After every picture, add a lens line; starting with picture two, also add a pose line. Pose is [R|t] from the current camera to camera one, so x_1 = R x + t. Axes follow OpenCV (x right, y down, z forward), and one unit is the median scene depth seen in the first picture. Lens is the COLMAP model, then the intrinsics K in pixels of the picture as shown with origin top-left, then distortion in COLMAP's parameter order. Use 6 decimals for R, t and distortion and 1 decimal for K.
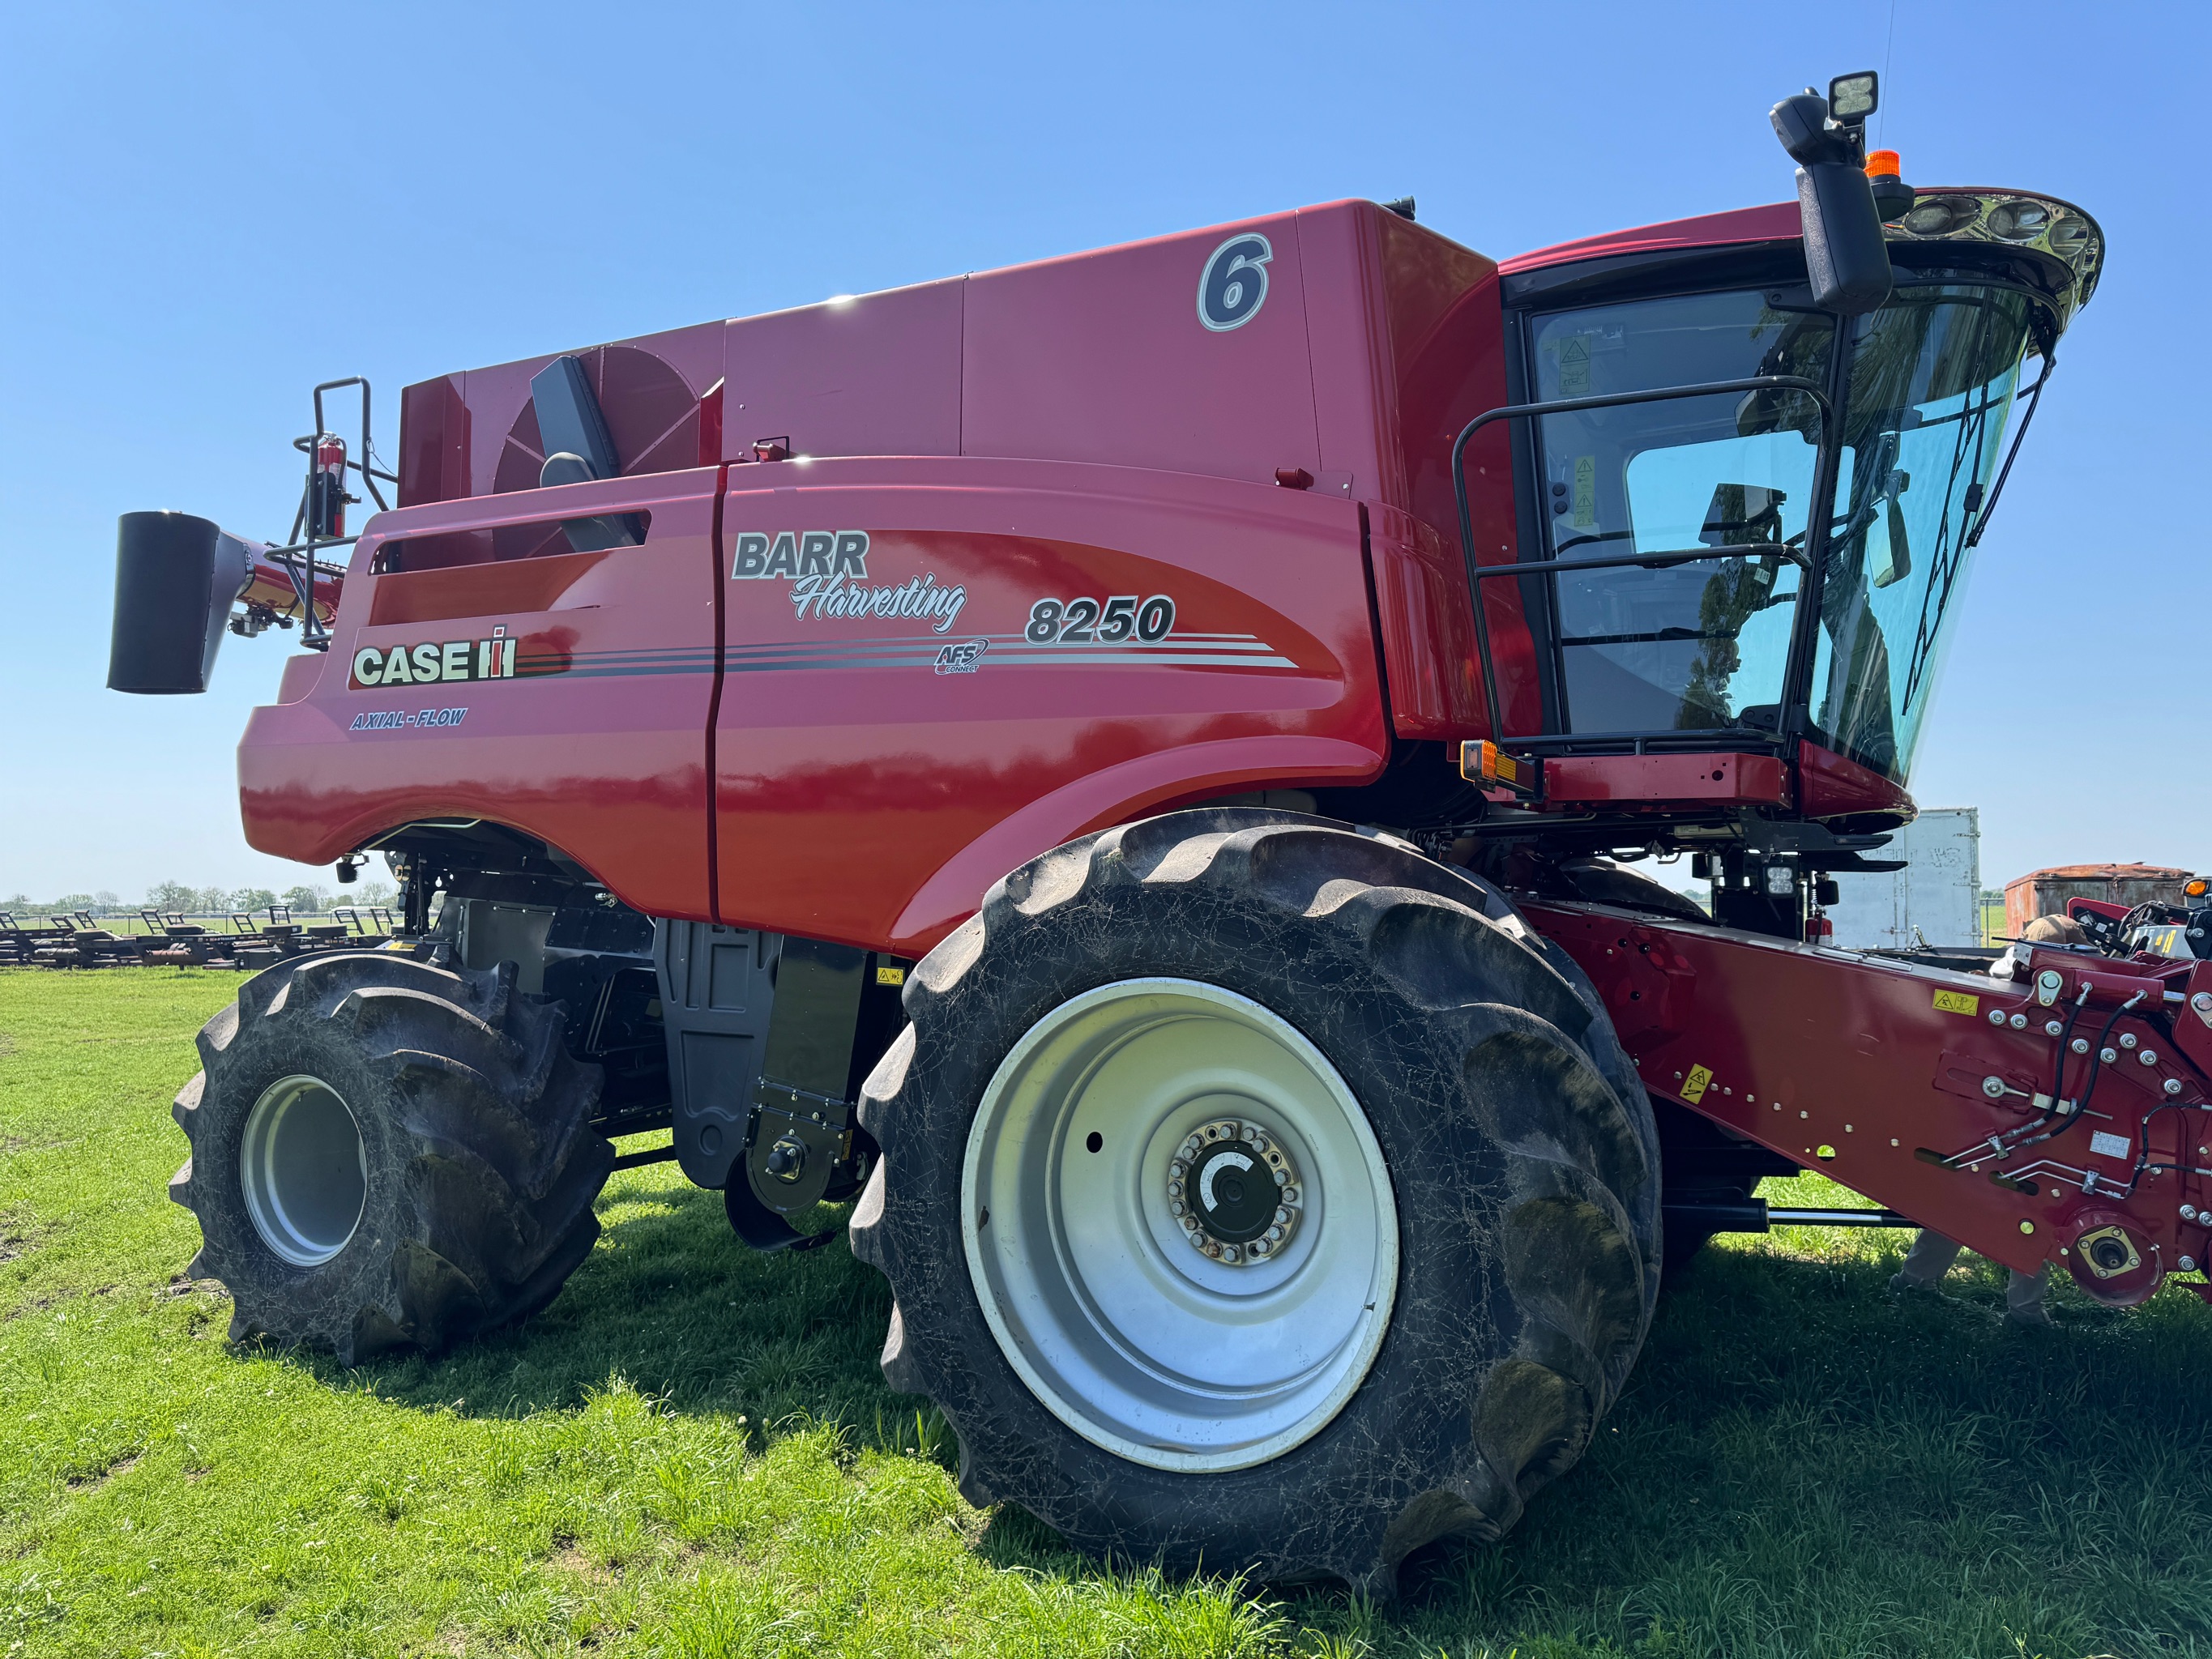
lens RADIAL K [[1539.5, 0, 1106.9], [0, 1539.5, 842.1], [0, 0, 1]] dist [-0.003567, -0.008907]
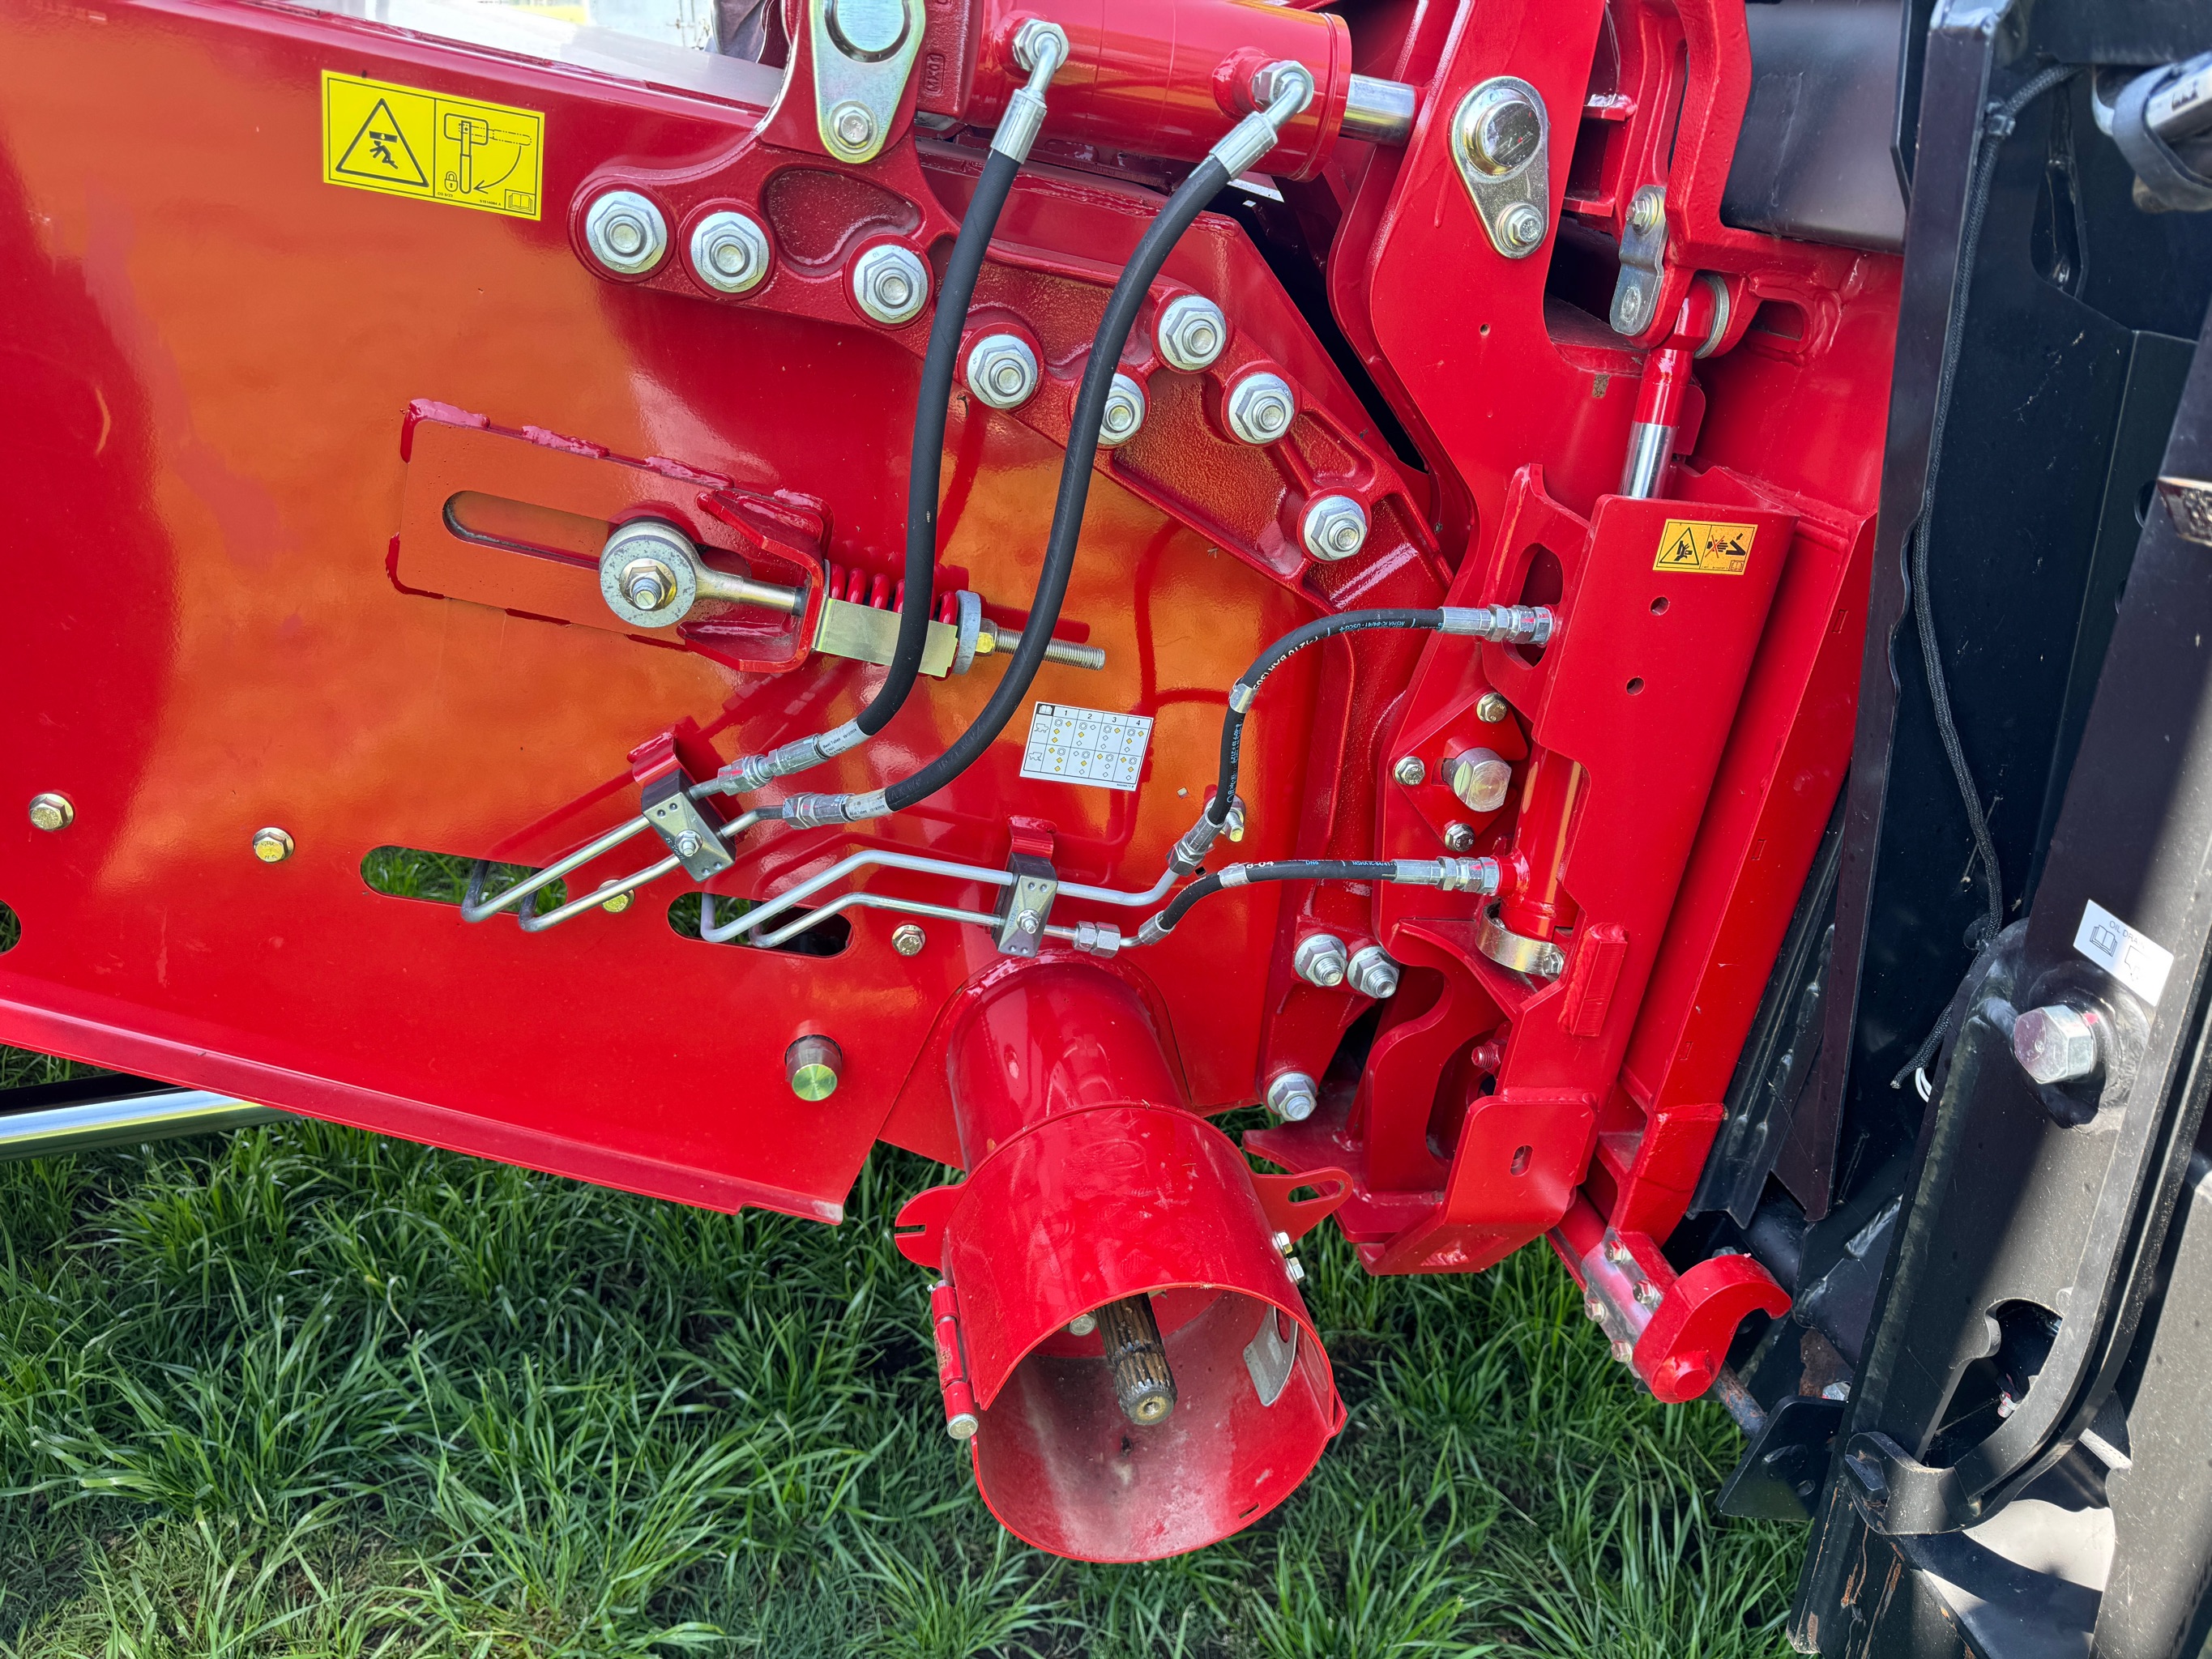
lens RADIAL K [[1539.5, 0, 1106.9], [0, 1539.5, 842.1], [0, 0, 1]] dist [-0.003567, -0.008907]
pose [[0.768786, -0.280615, 0.574650, 0.506017], [-0.055330, 0.866029, 0.496923, 0.083838], [-0.637108, -0.413823, 0.650265, 0.826507]]
